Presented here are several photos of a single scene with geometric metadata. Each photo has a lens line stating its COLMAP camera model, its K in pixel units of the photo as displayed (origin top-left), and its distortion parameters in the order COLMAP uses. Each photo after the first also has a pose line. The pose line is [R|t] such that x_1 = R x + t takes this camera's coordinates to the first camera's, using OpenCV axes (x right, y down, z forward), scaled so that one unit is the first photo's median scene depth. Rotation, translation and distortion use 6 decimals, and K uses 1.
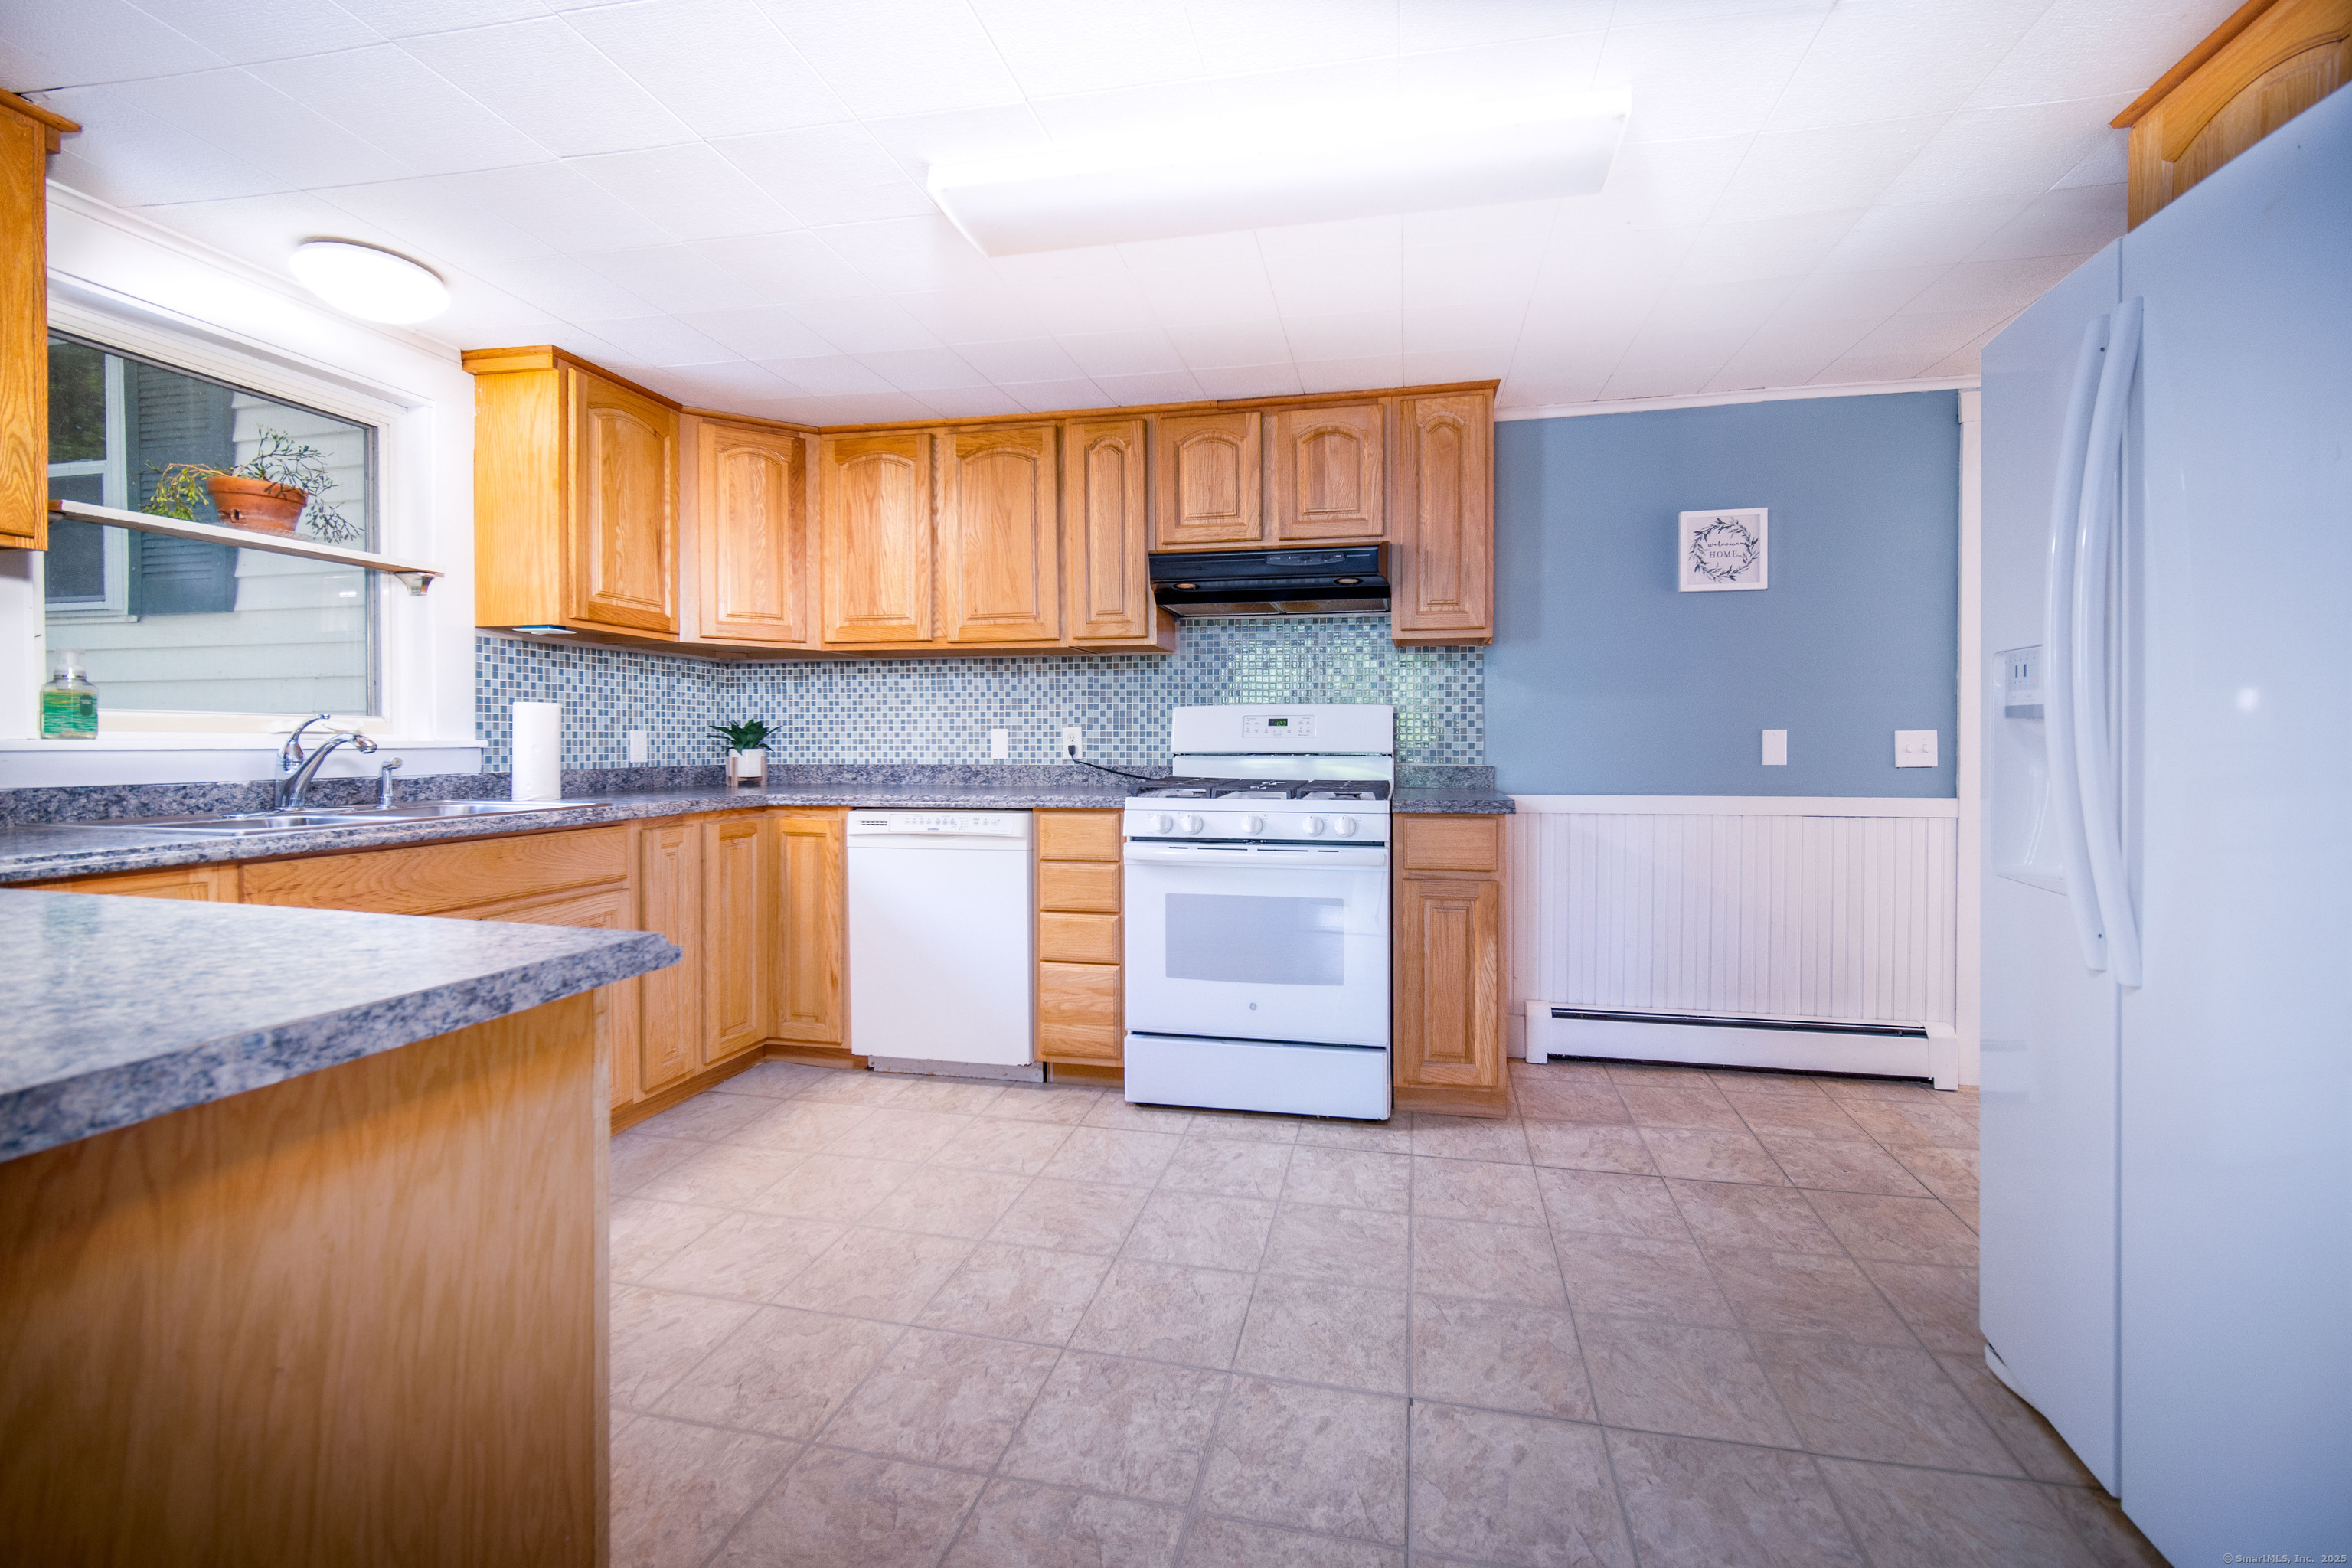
lens RADIAL K [[942.1, 0, 1209.4], [0, 942.1, 755.5], [0, 0, 1]] dist [-0.002455, -0.000617]
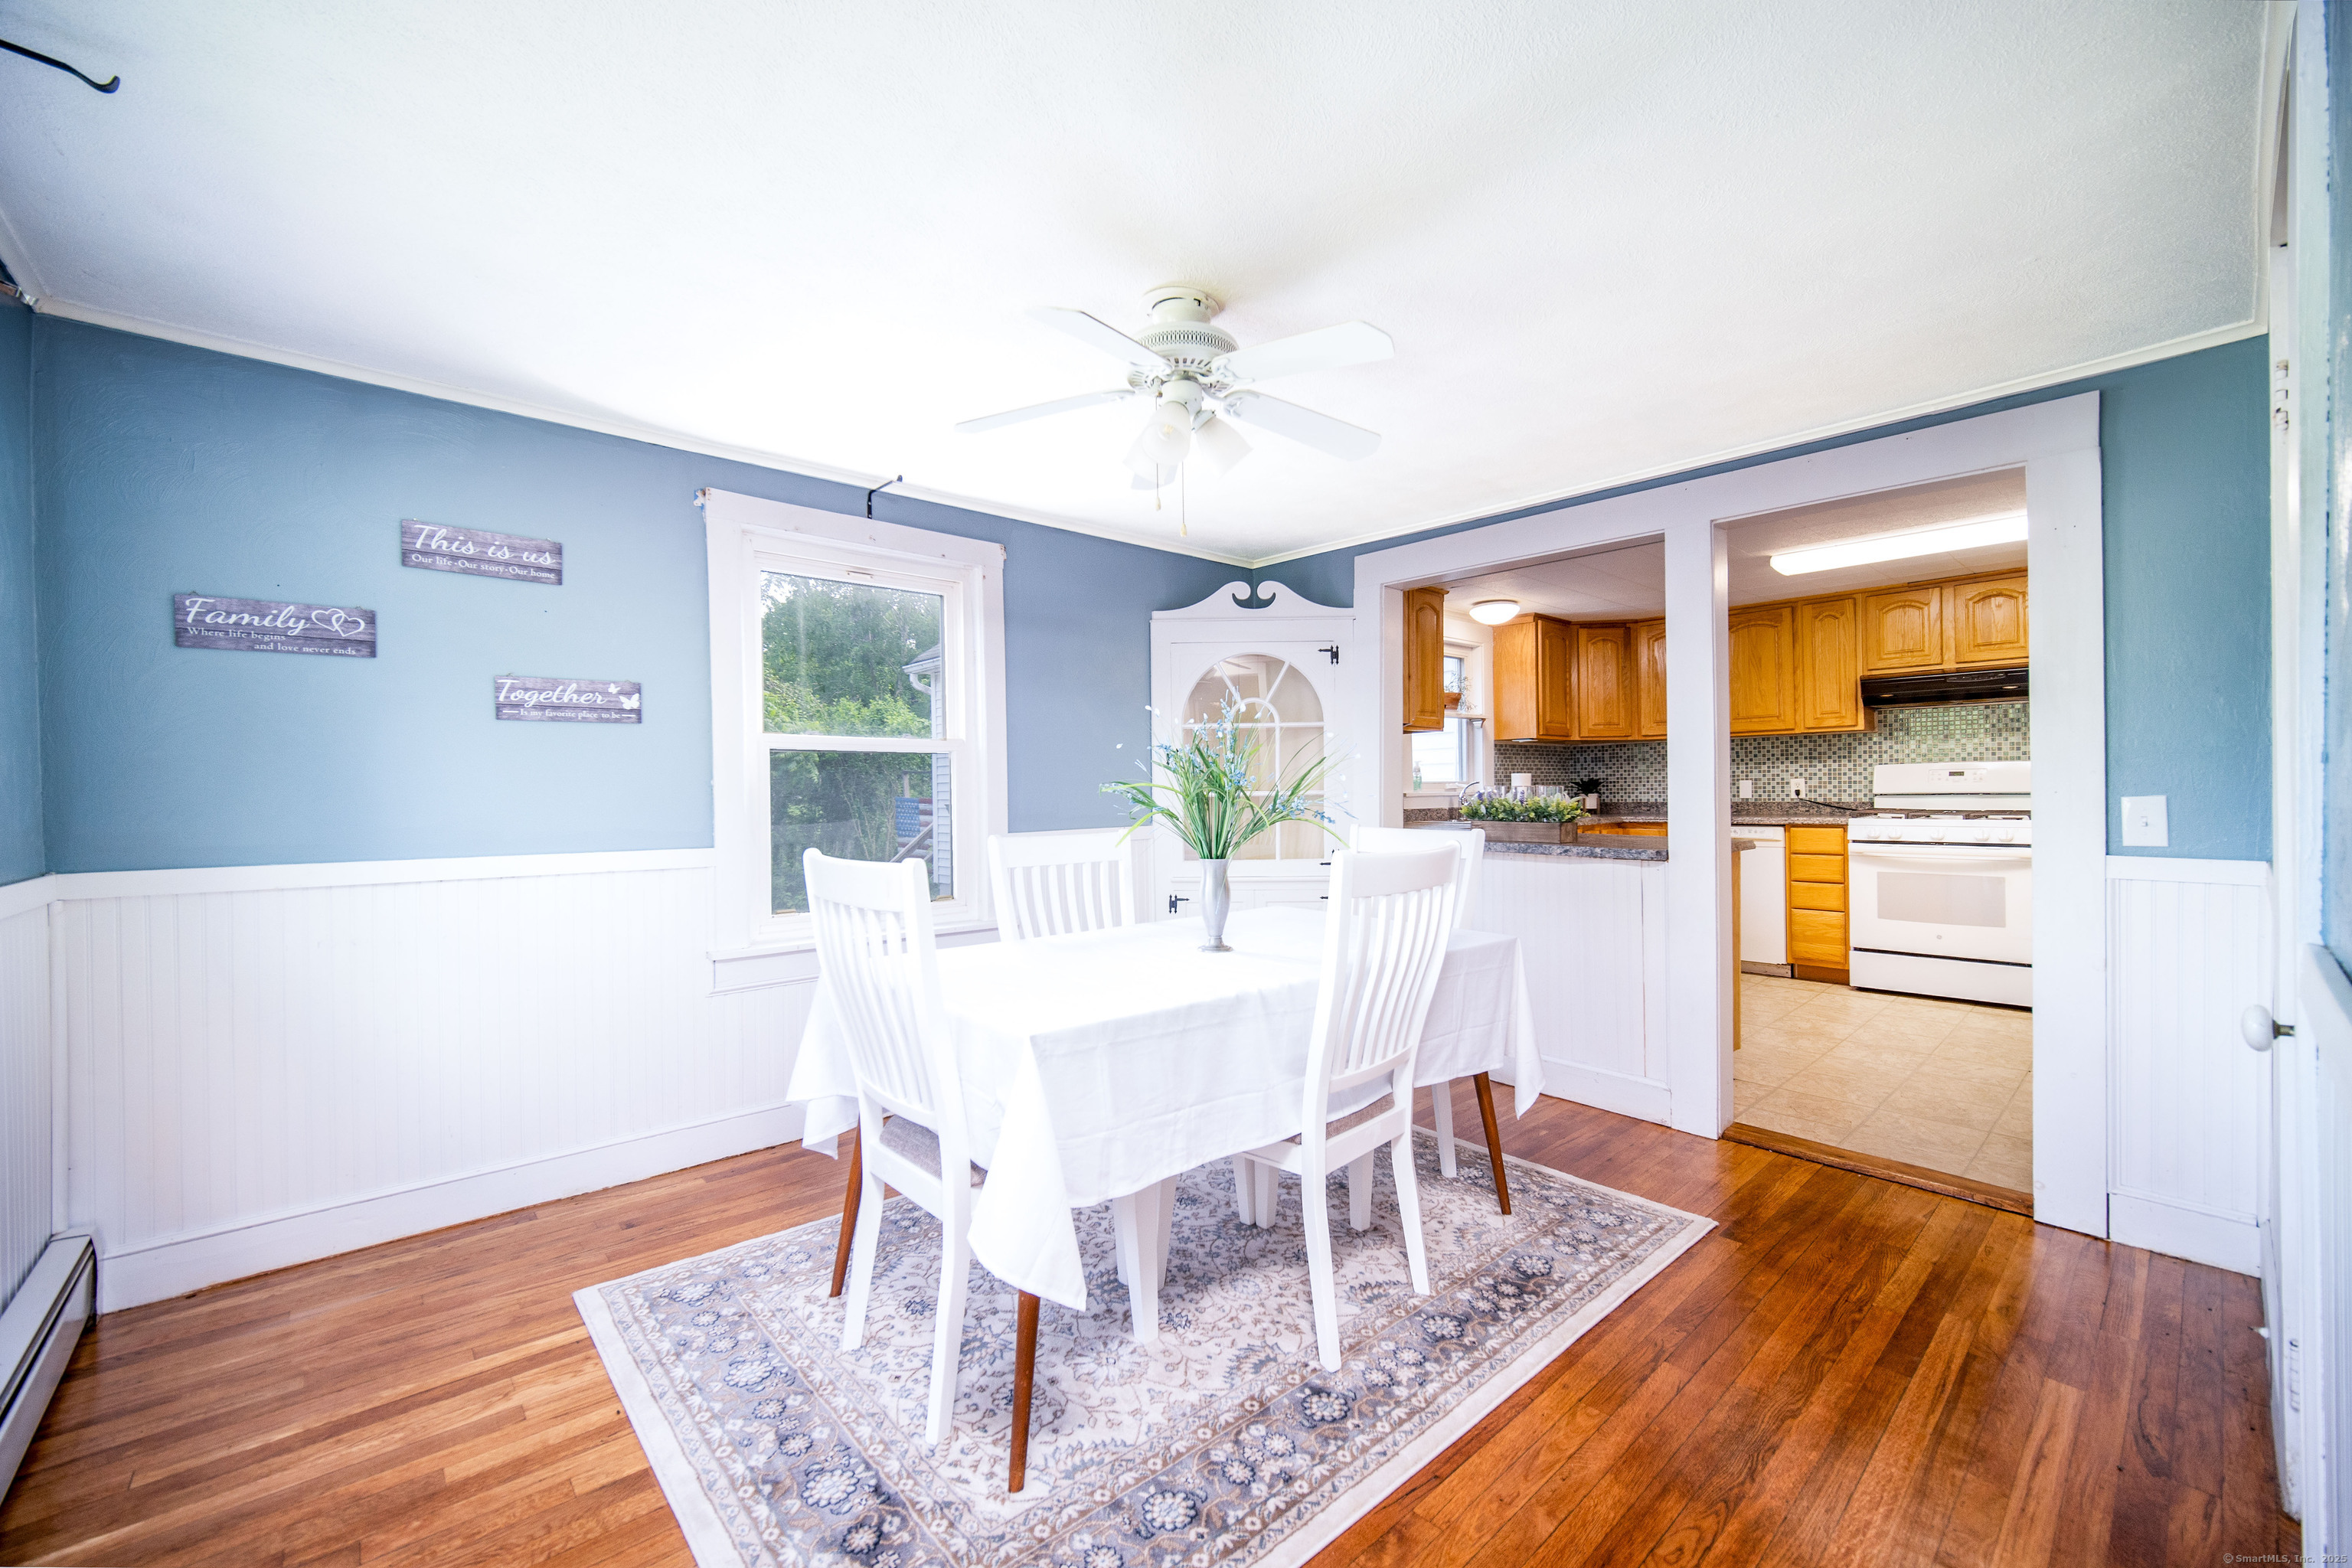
lens RADIAL K [[942.1, 0, 1196.7], [0, 942.1, 786.8], [0, 0, 1]] dist [-0.002455, -0.000617]
pose [[0.816350, -0.012196, -0.577429, -0.063245], [0.005065, 0.999890, -0.013958, 0.002199], [0.577536, 0.008470, 0.816321, -1.124968]]
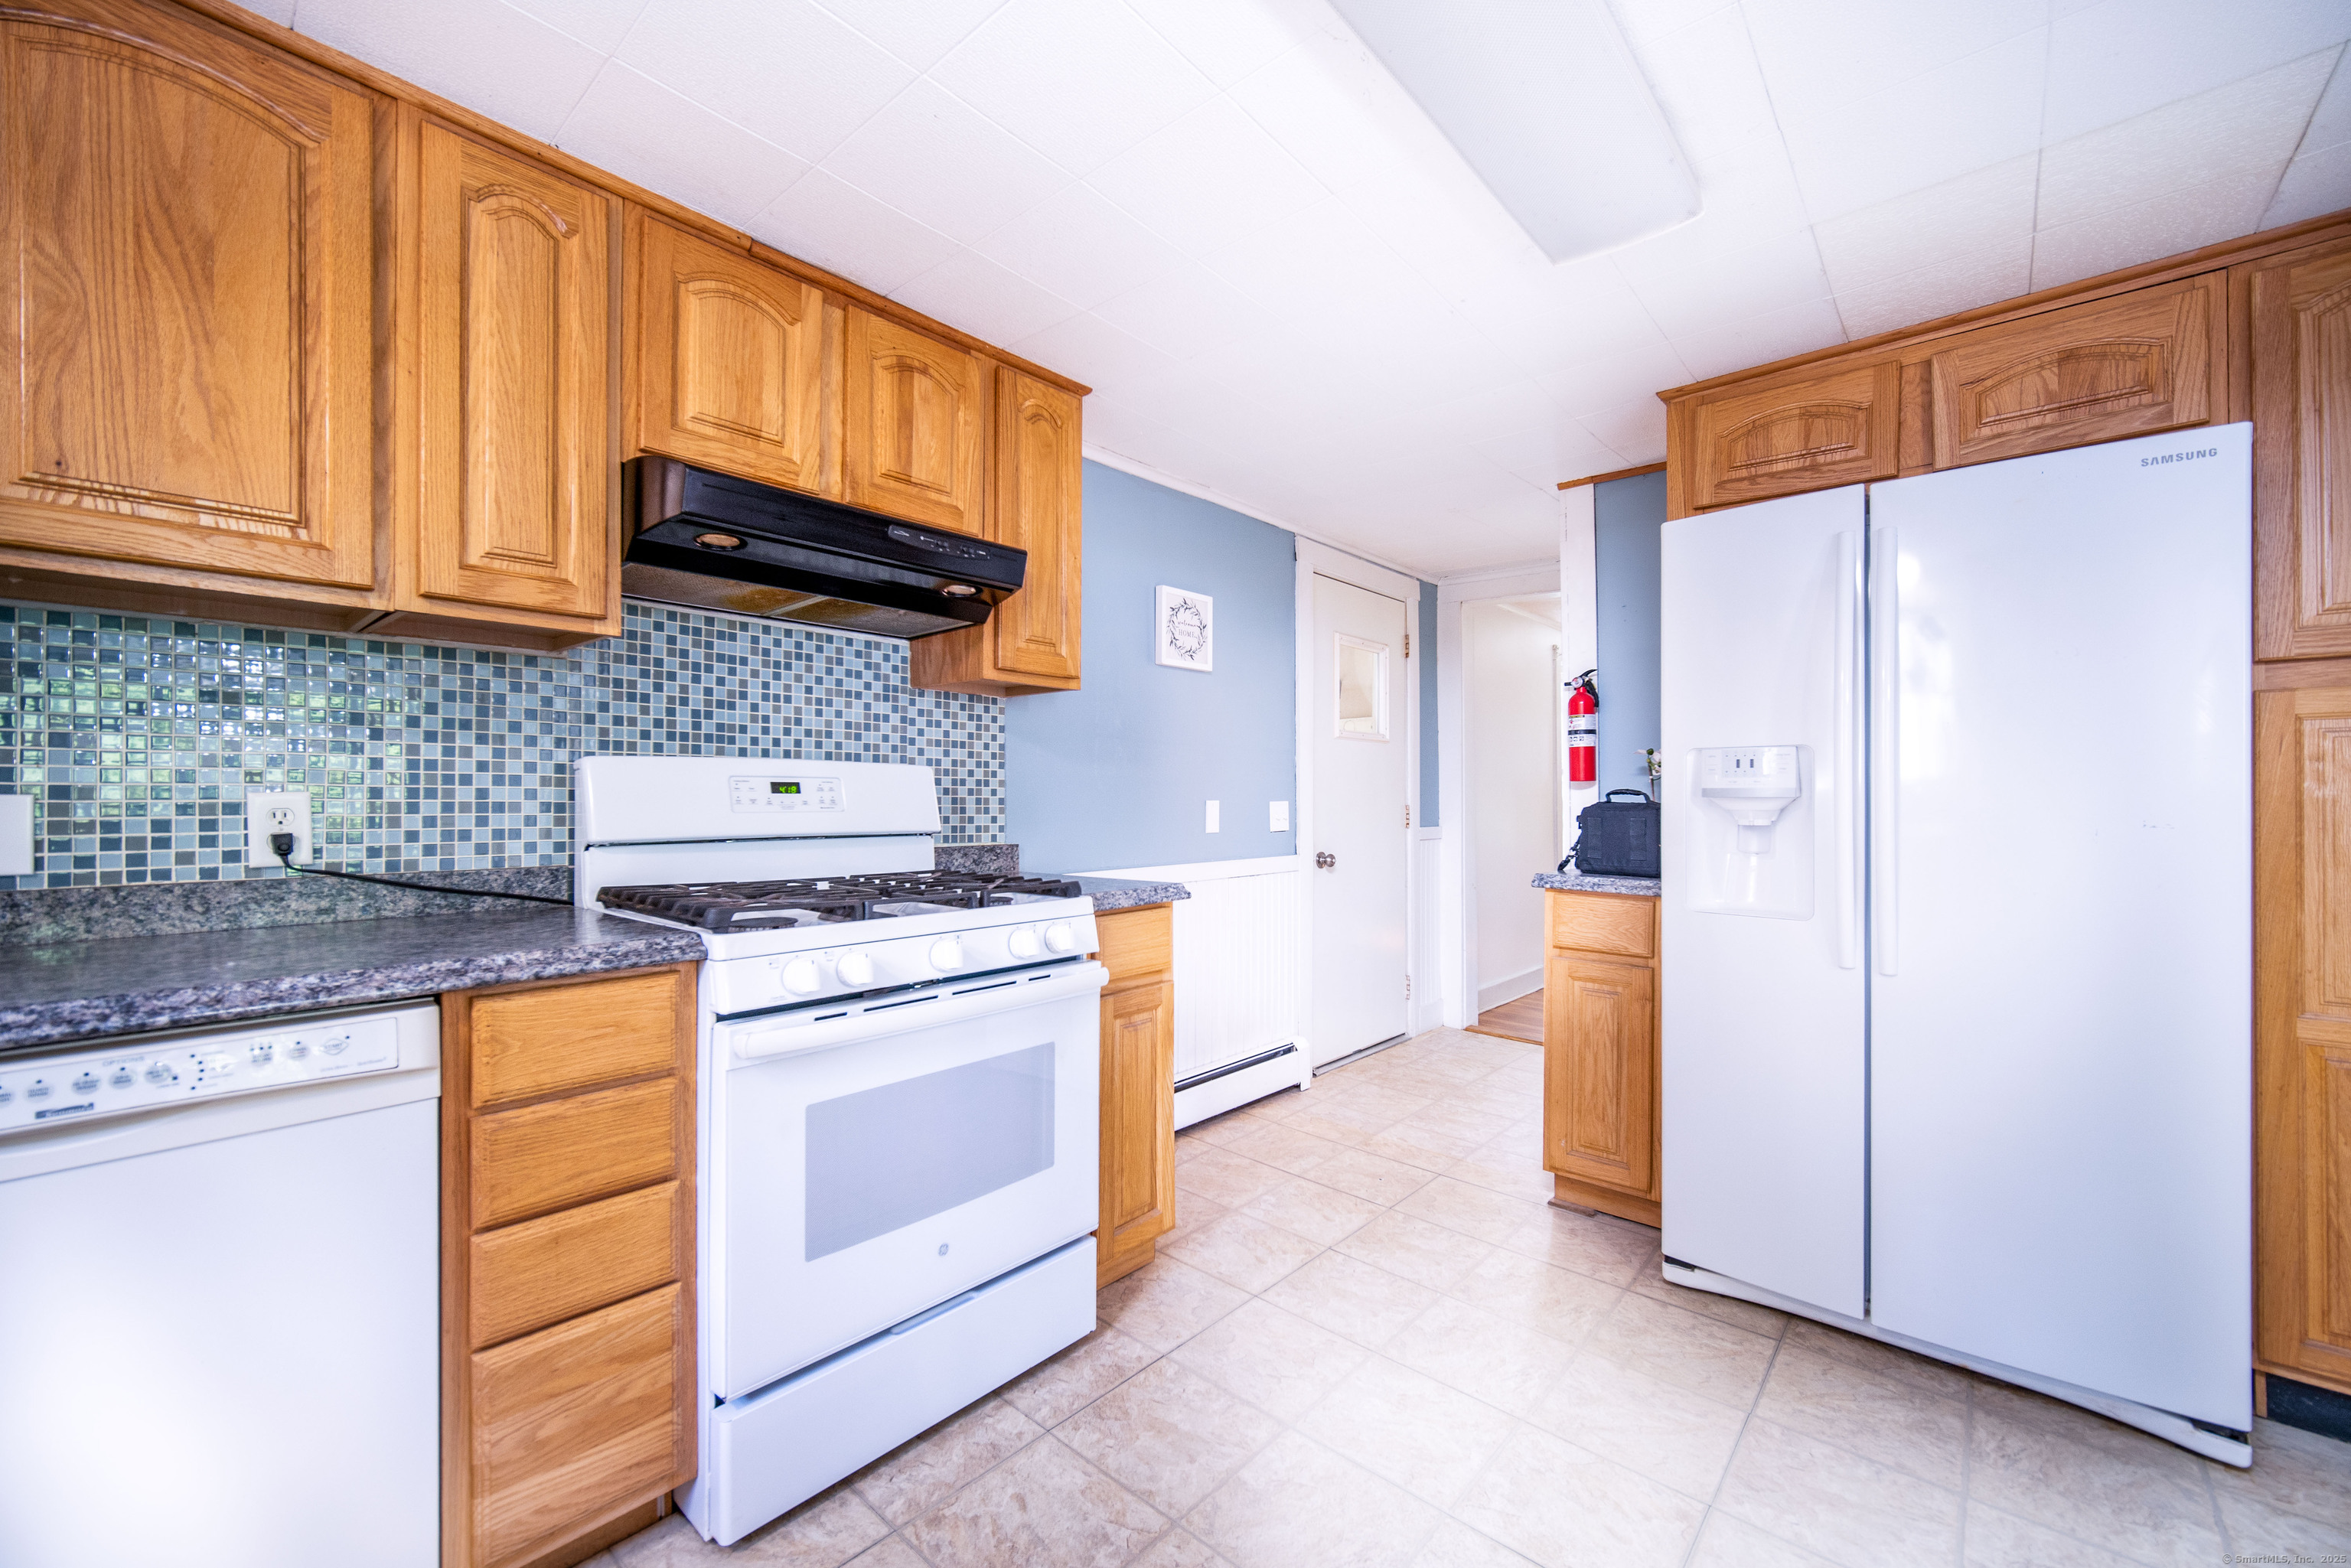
lens RADIAL K [[941.7, 0, 1166.7], [0, 941.7, 796.1], [0, 0, 1]] dist [-0.002455, -0.000617]
pose [[0.497482, 0.004392, 0.867463, -0.377936], [0.014993, 0.999794, -0.013661, -0.018828], [-0.867344, 0.019802, 0.497314, 0.505638]]
